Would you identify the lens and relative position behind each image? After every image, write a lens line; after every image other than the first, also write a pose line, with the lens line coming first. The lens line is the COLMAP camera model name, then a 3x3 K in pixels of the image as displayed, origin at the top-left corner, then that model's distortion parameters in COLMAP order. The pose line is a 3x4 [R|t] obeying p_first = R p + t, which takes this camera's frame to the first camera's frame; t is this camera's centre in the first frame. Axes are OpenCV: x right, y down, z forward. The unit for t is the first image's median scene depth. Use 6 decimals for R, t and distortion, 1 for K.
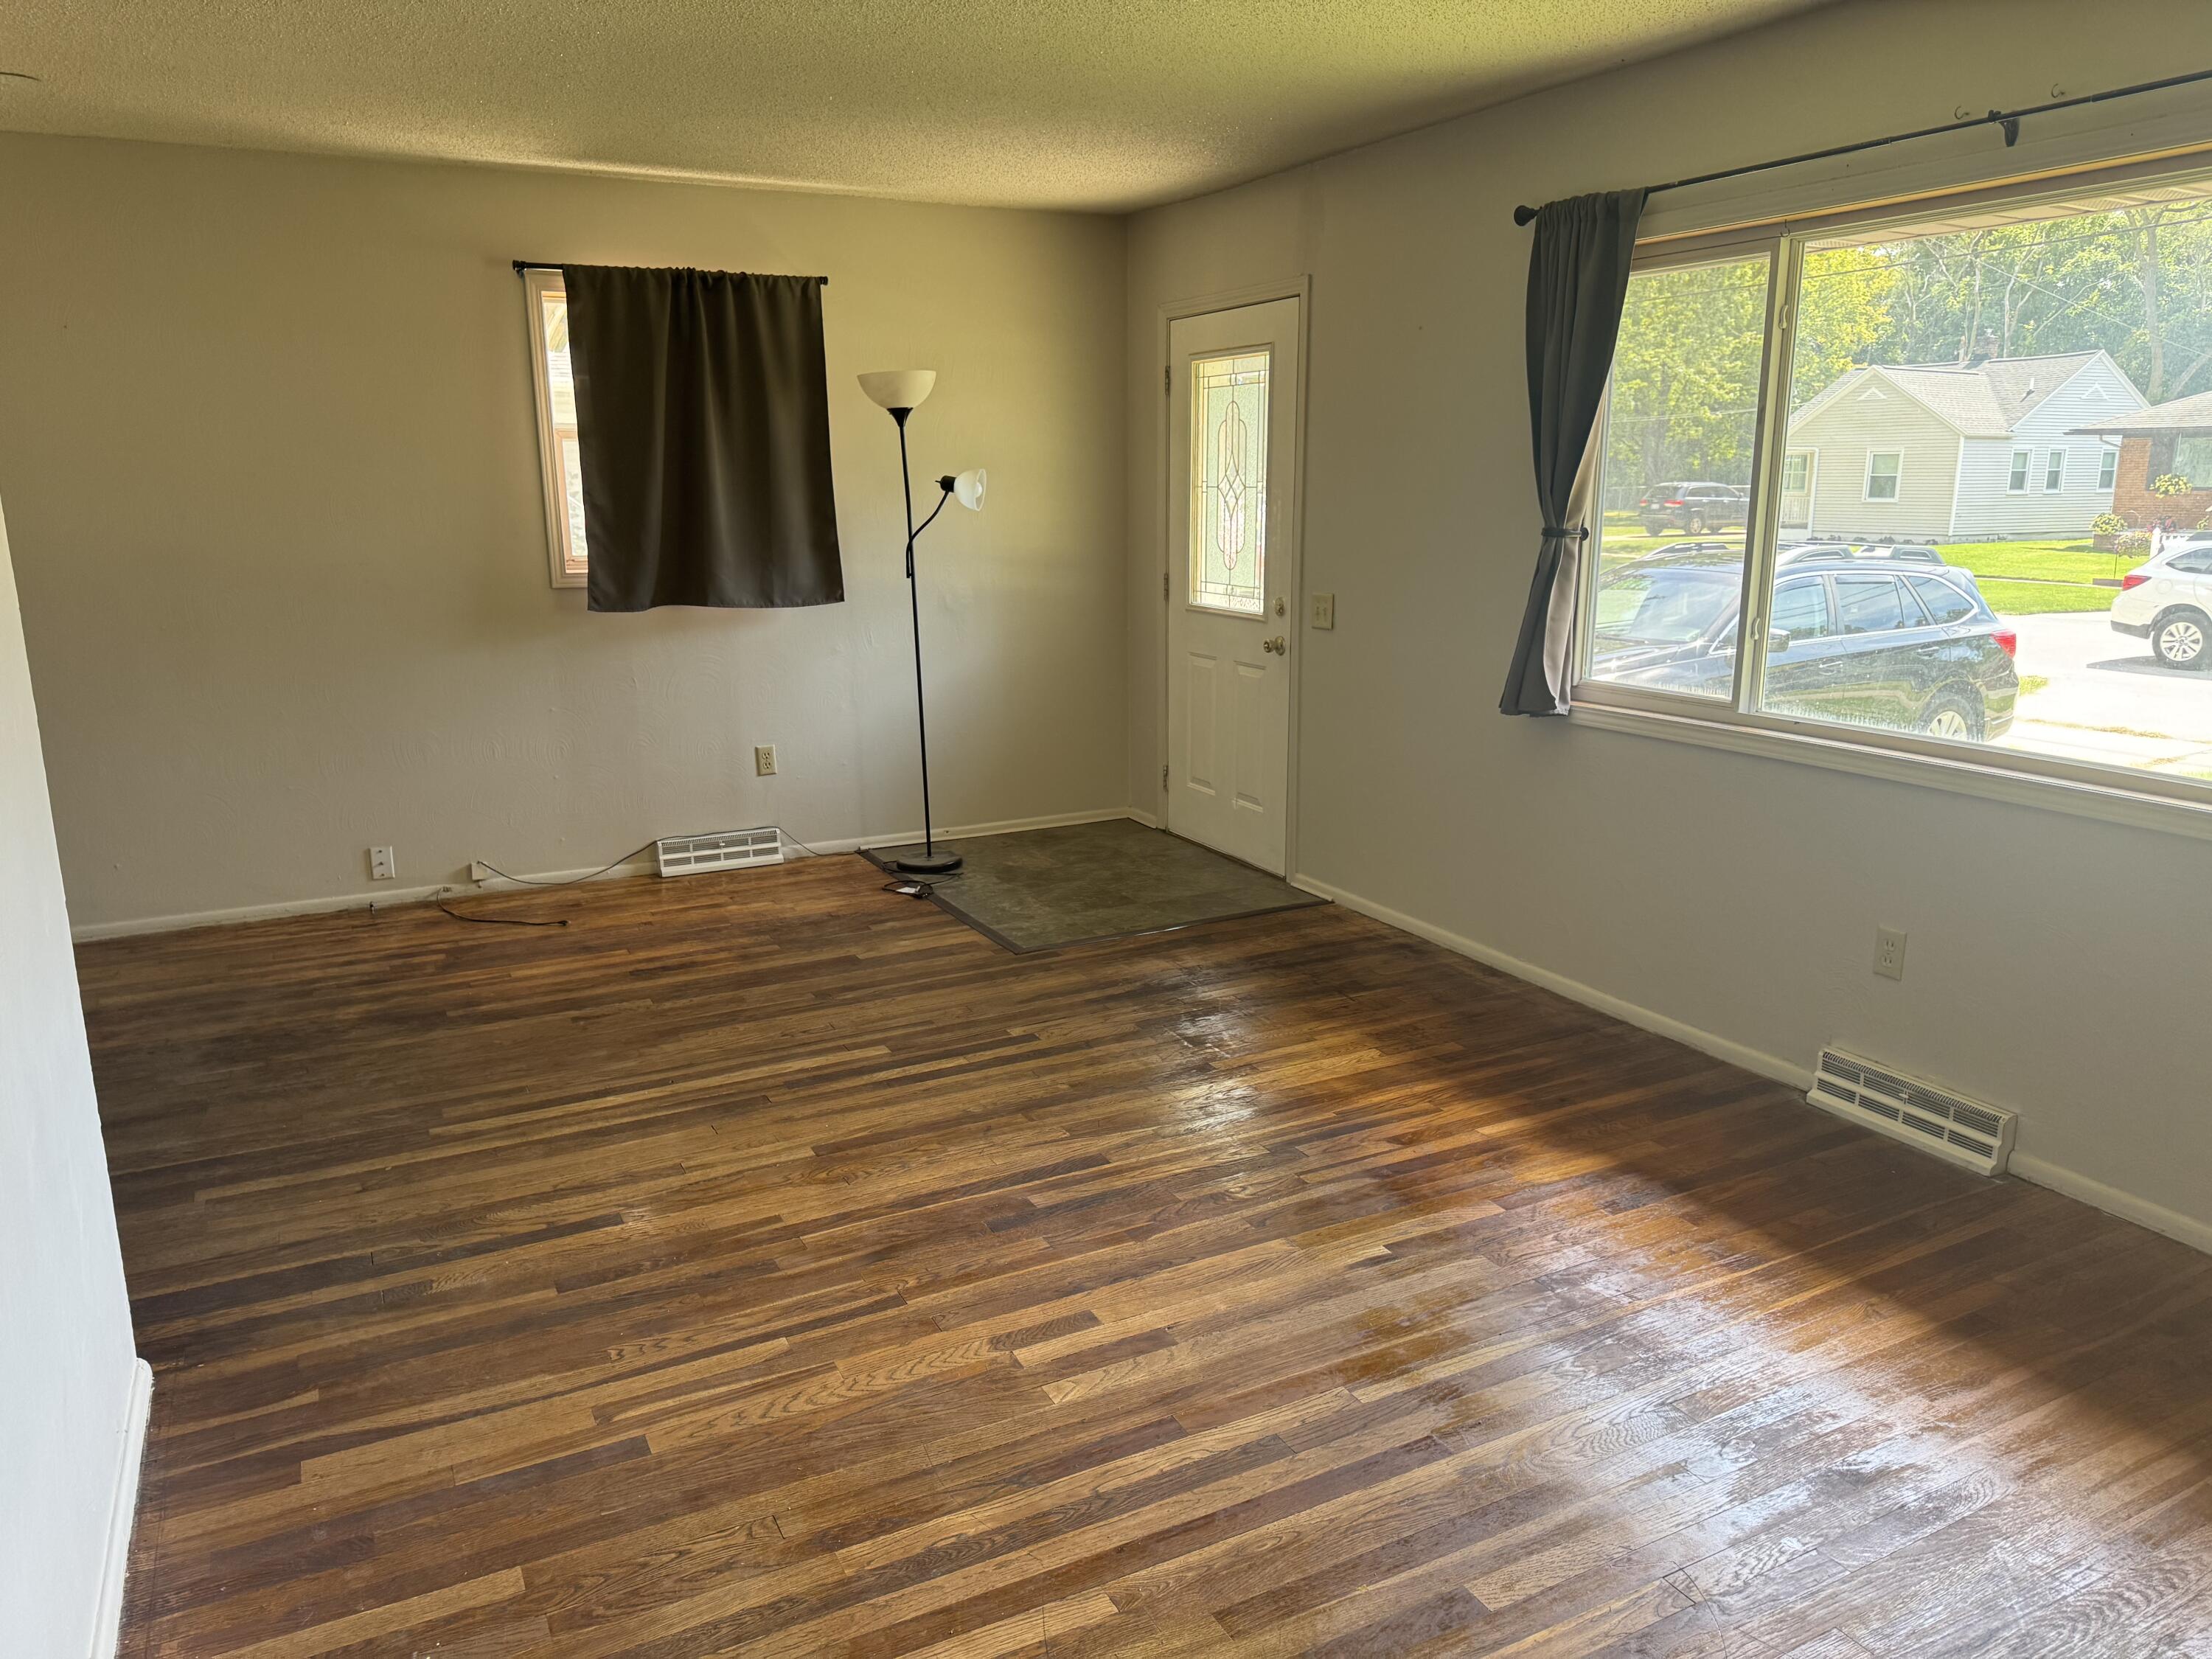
lens RADIAL K [[1544.7, 0, 1104.3], [0, 1544.7, 855.2], [0, 0, 1]] dist [0.081909, -0.073559]
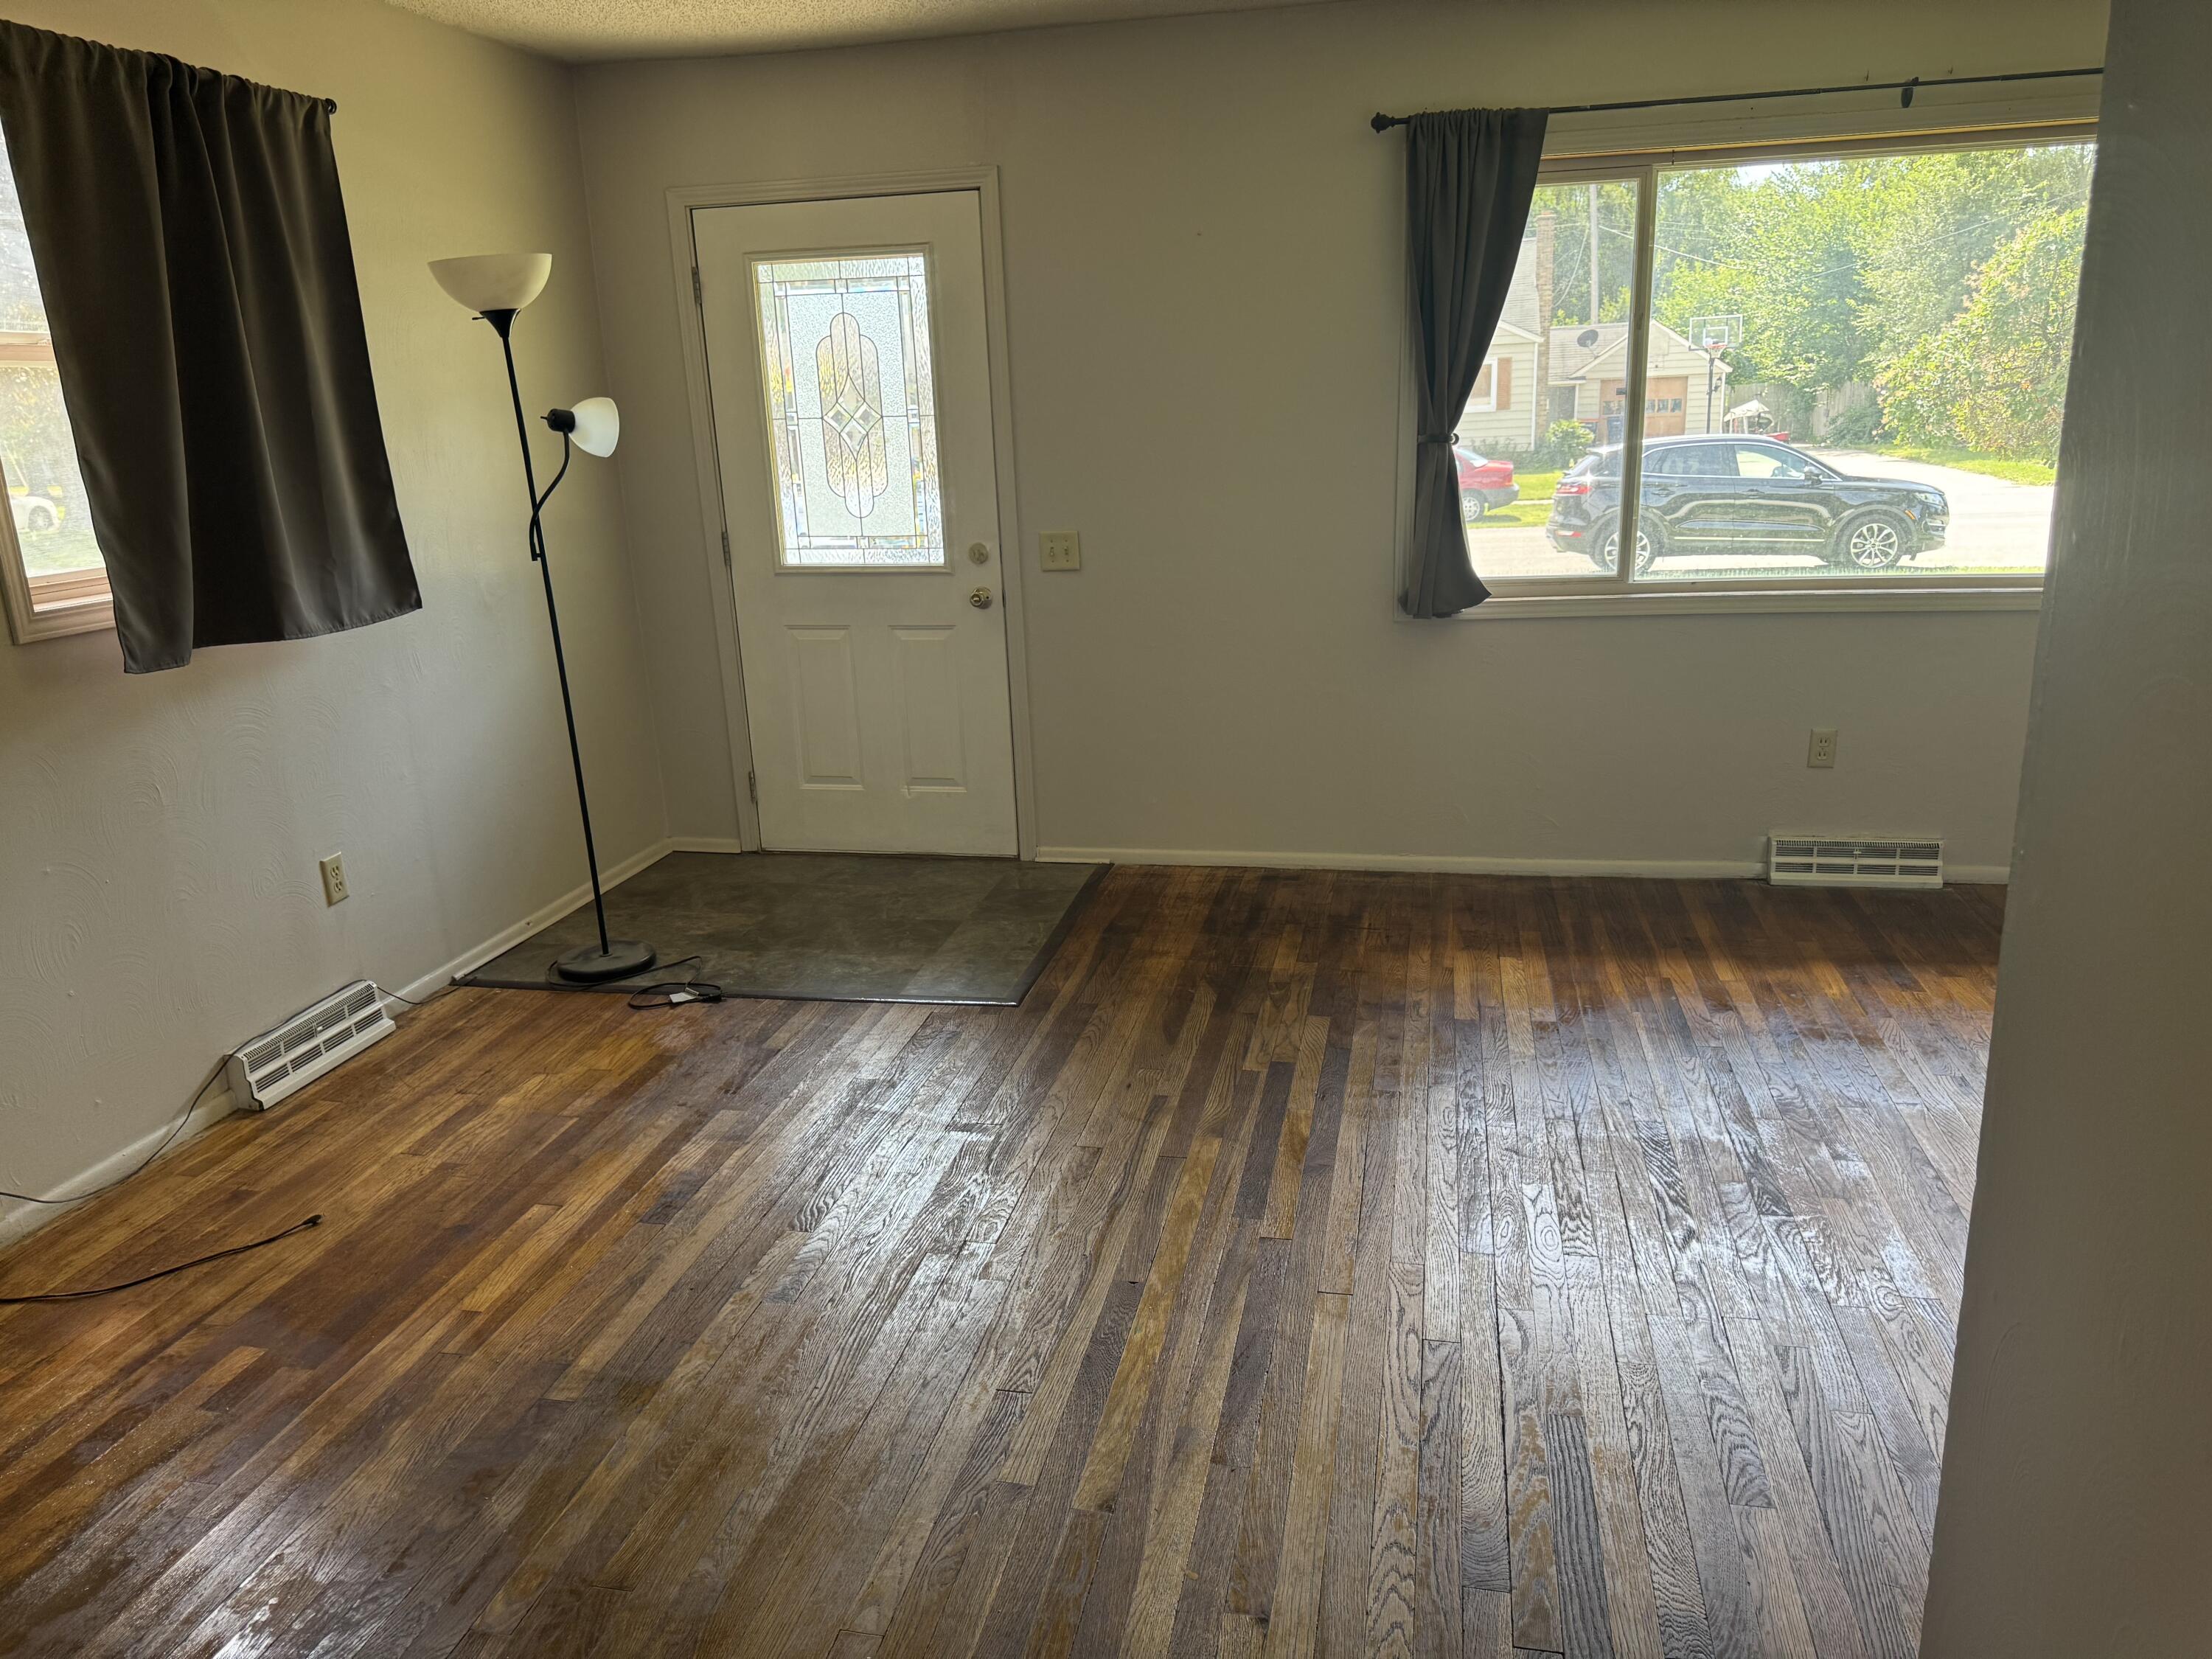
lens RADIAL K [[1557.0, 0, 1106.0], [0, 1557.0, 829.5], [0, 0, 1]] dist [0.058355, -0.069674]
pose [[0.633272, -0.220504, 0.741852, -0.533604], [0.219772, 0.970329, 0.100810, -0.083279], [-0.742069, 0.099198, 0.662942, 0.389958]]
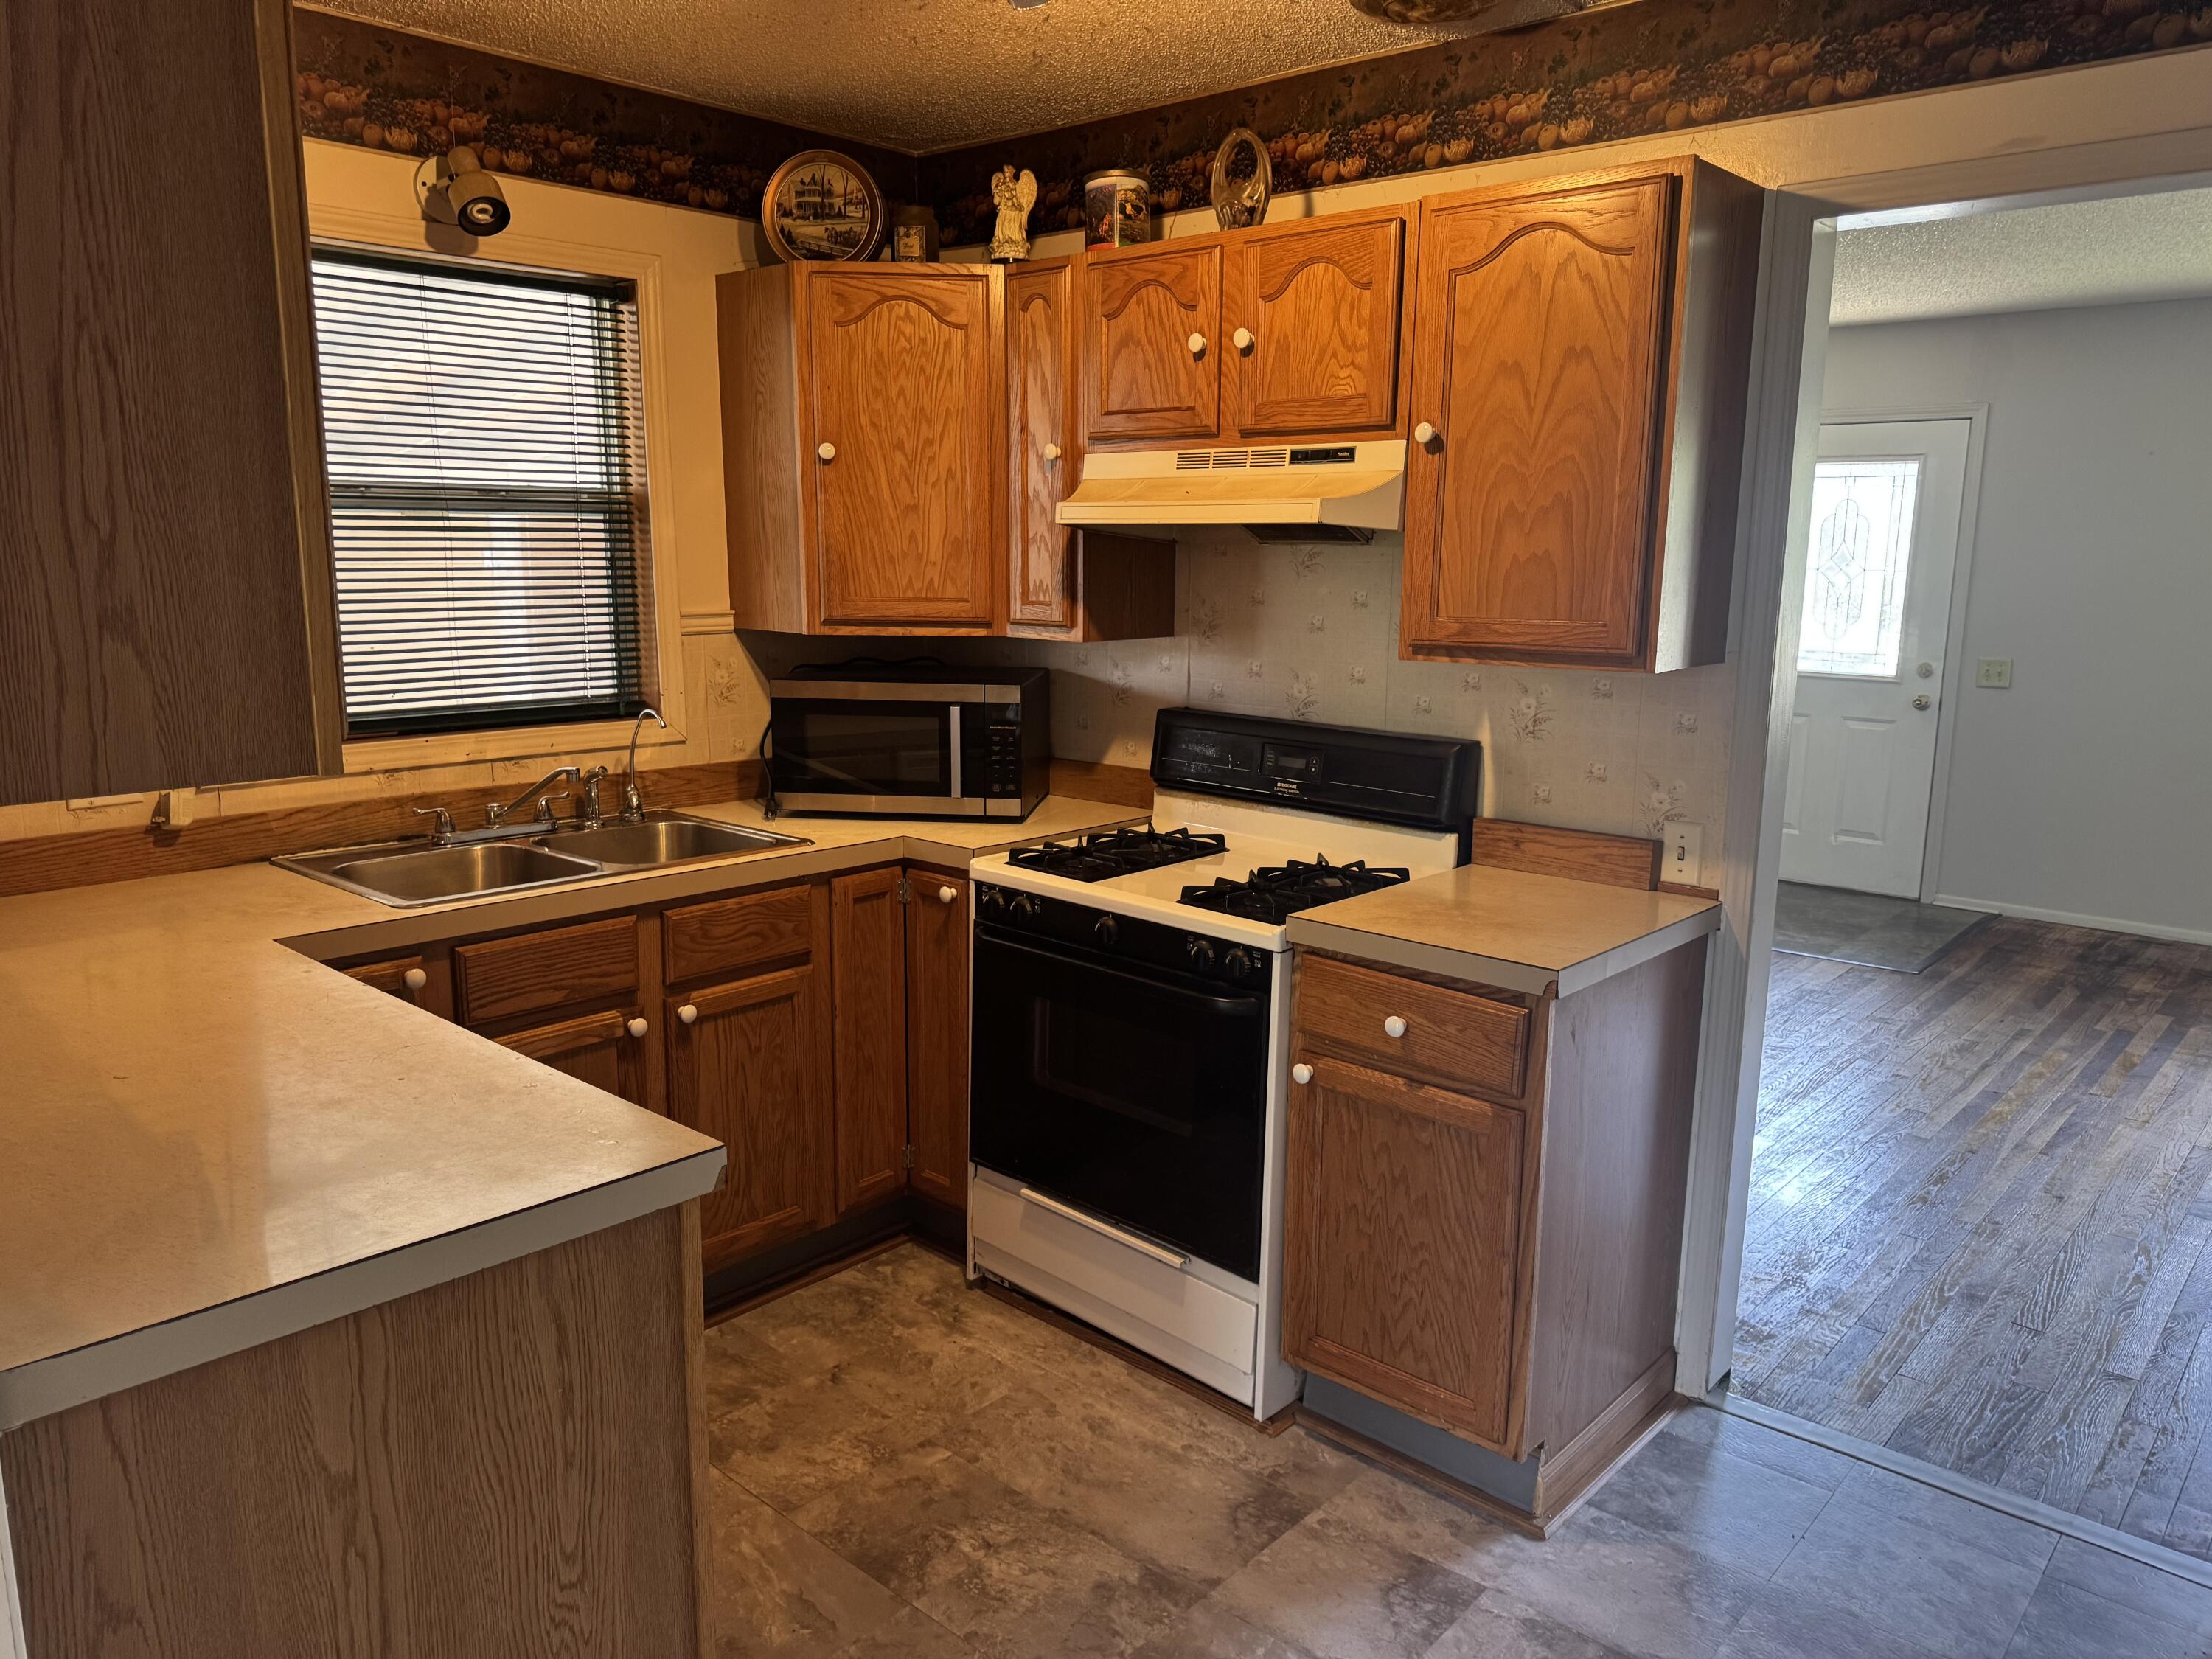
lens RADIAL K [[1557.0, 0, 1106.0], [0, 1557.0, 829.5], [0, 0, 1]] dist [0.058355, -0.069674]
pose [[0.935792, -0.048239, 0.349238, -0.911712], [0.070661, 0.996157, -0.051743, -0.021370], [-0.345400, 0.073098, 0.935604, 0.103417]]
